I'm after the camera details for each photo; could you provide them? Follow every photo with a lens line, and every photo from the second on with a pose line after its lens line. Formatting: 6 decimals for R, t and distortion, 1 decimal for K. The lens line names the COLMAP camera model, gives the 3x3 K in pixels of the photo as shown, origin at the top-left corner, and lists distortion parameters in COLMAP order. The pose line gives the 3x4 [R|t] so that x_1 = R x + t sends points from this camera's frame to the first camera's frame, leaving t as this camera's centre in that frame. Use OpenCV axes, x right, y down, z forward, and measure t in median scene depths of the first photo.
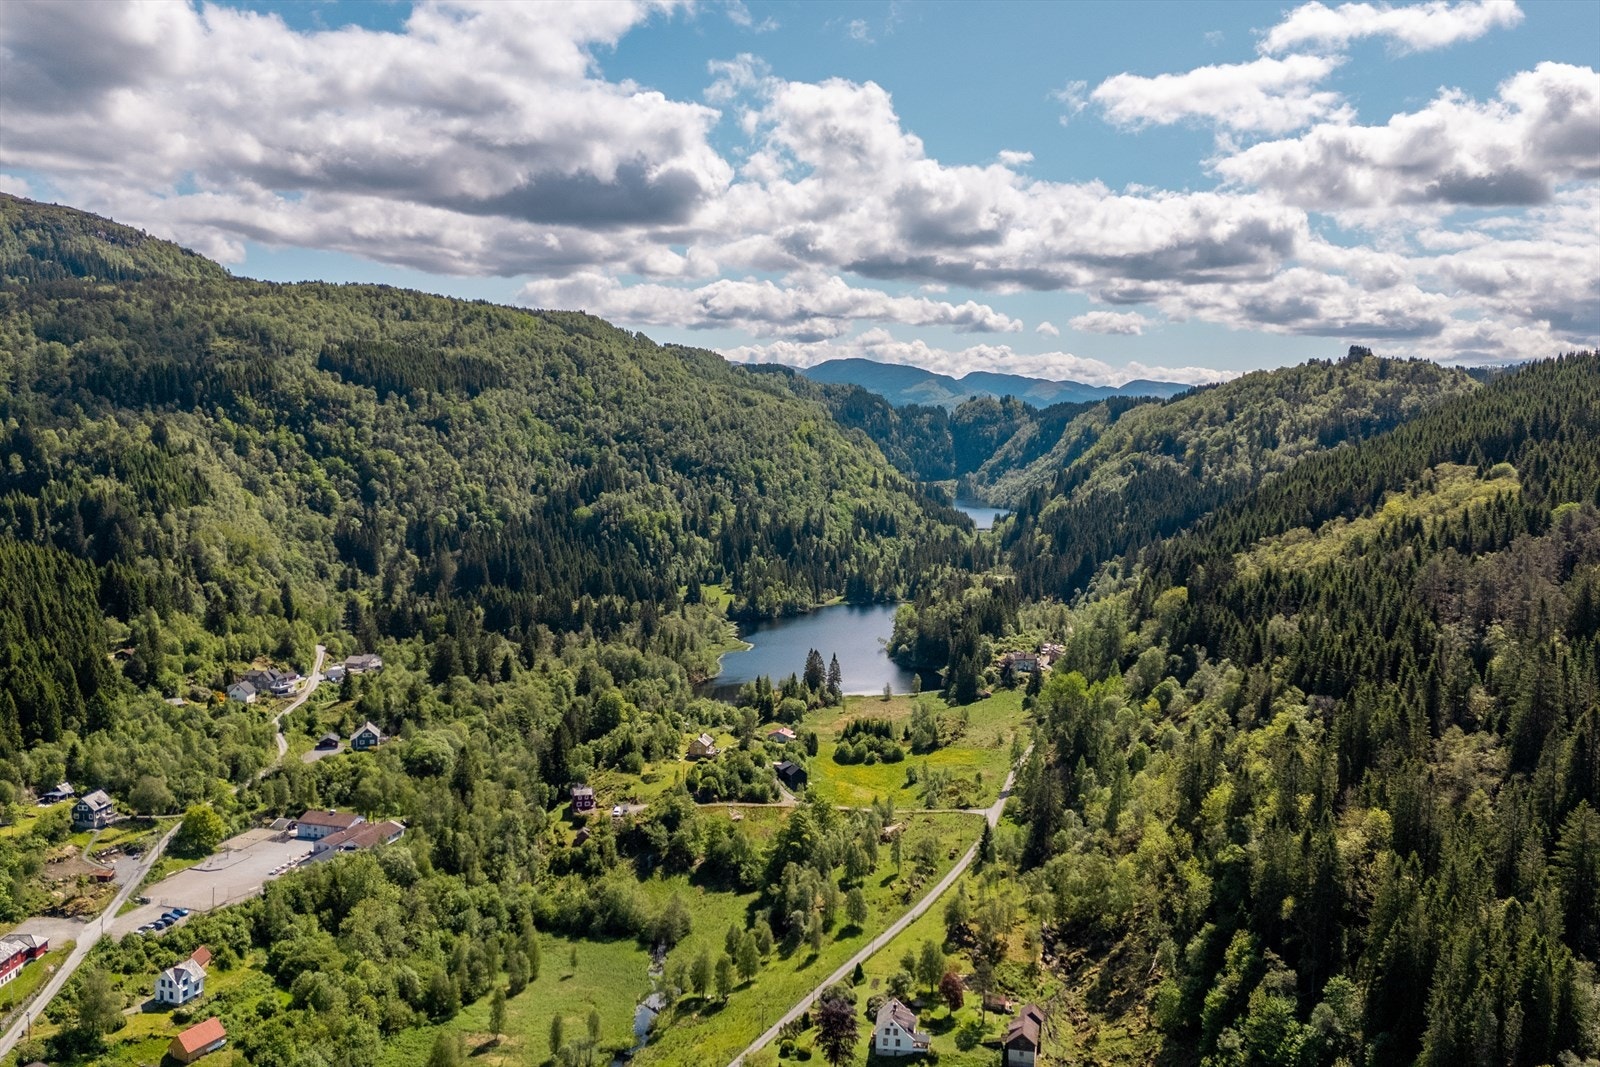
lens RADIAL K [[1367.2, 0, 800.0], [0, 1367.2, 533.5], [0, 0, 1]] dist [0.124996, -0.195318]
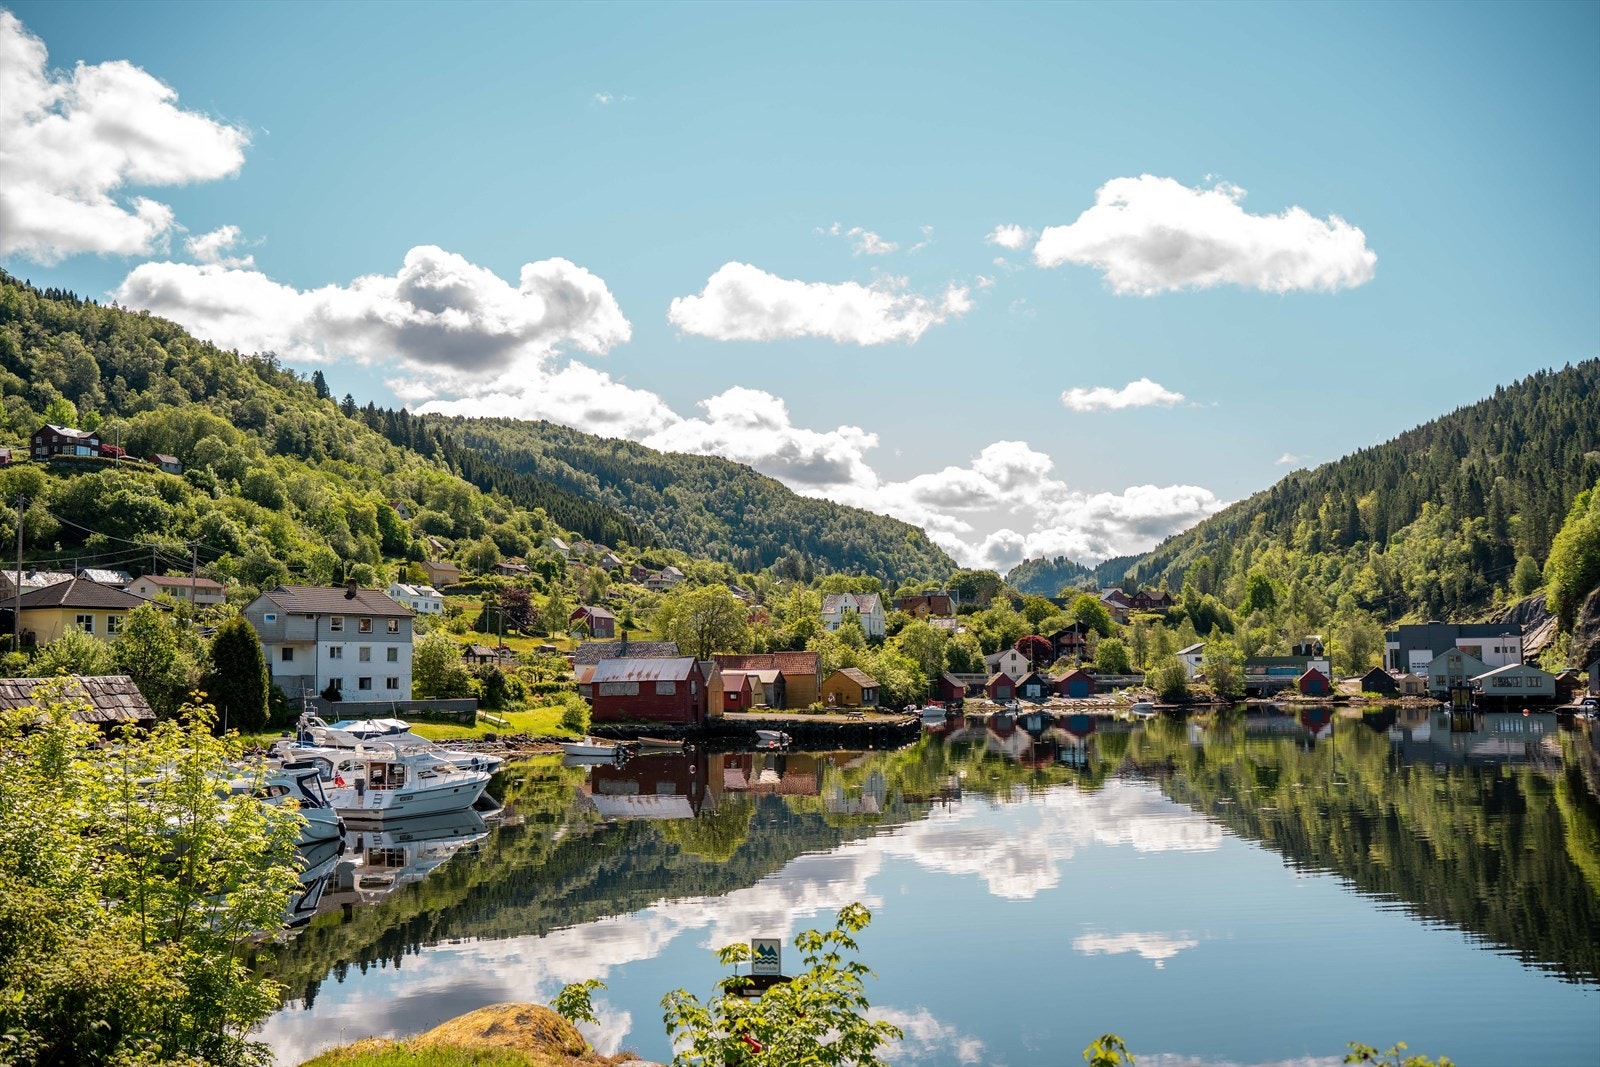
lens RADIAL K [[1596.2, 0, 800.0], [0, 1596.2, 533.5], [0, 0, 1]] dist [-0.040740, 0.011977]
pose [[0.999689, -0.021093, 0.013299, -0.126985], [0.022985, 0.986267, -0.163550, 0.159863], [-0.009667, 0.163805, 0.986445, -0.351620]]
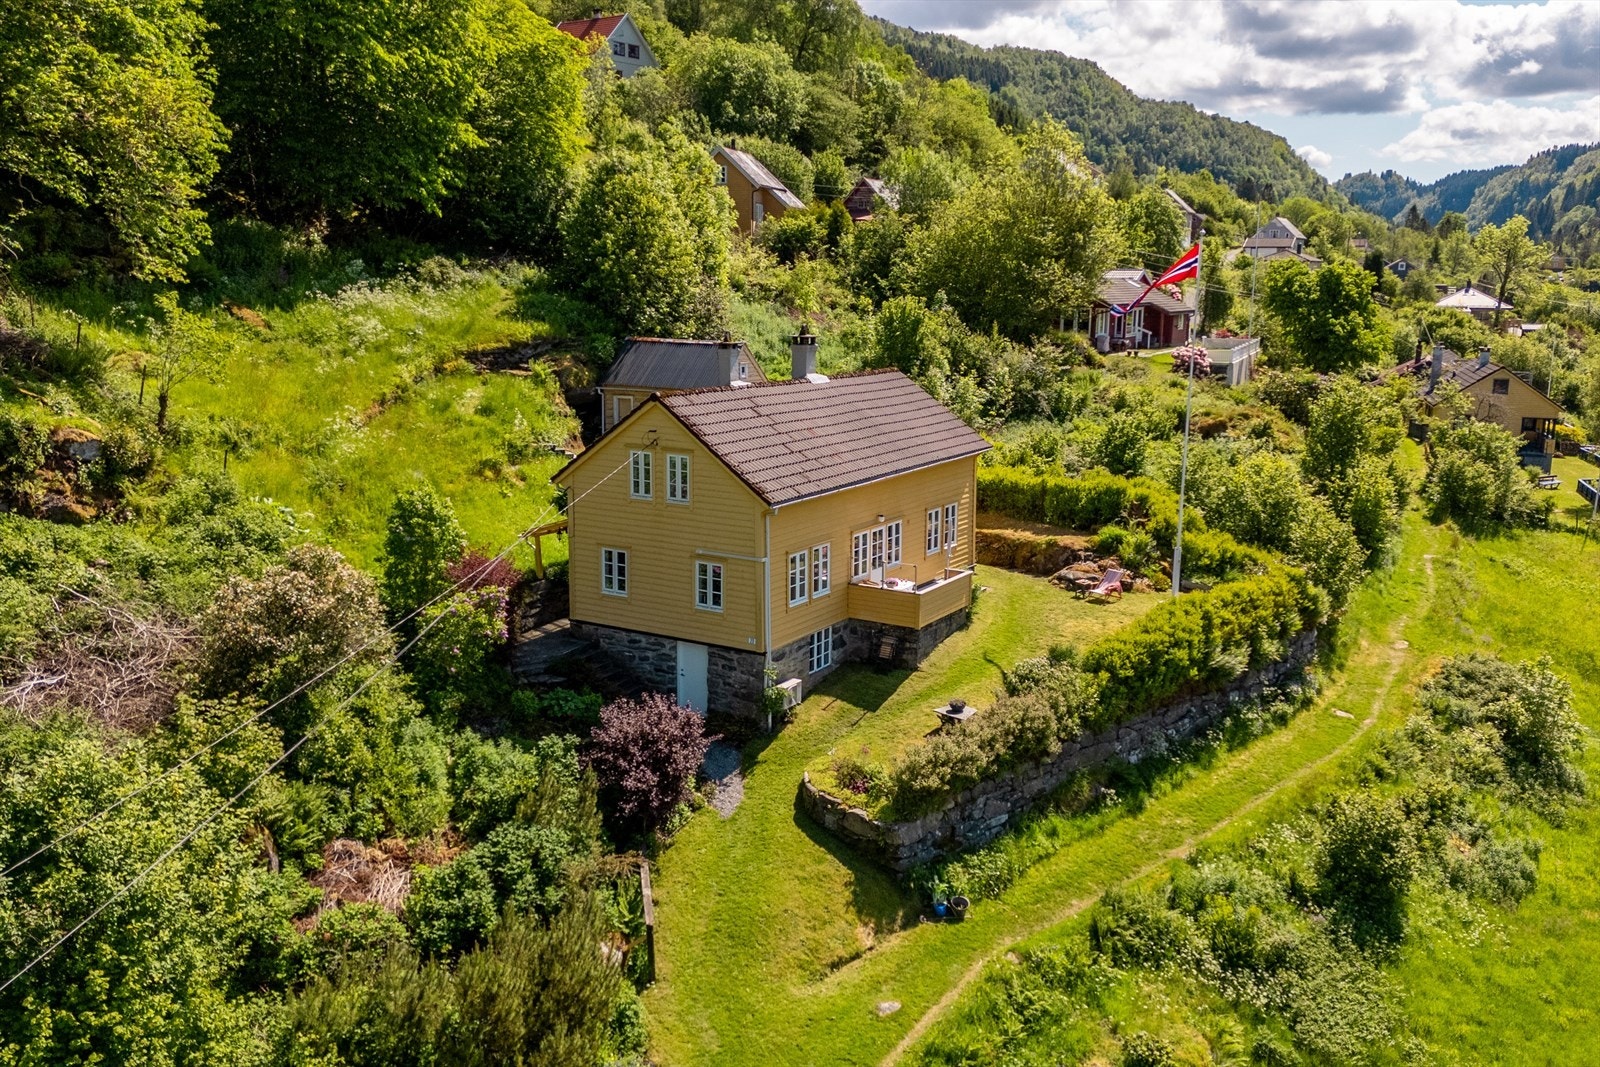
lens RADIAL K [[1367.2, 0, 800.0], [0, 1367.2, 533.5], [0, 0, 1]] dist [0.124996, -0.195318]
pose [[0.986351, 0.027424, -0.162358, -0.194061], [-0.009960, 0.994164, 0.107418, 0.109156], [0.164356, -0.104335, 0.980868, -0.047537]]
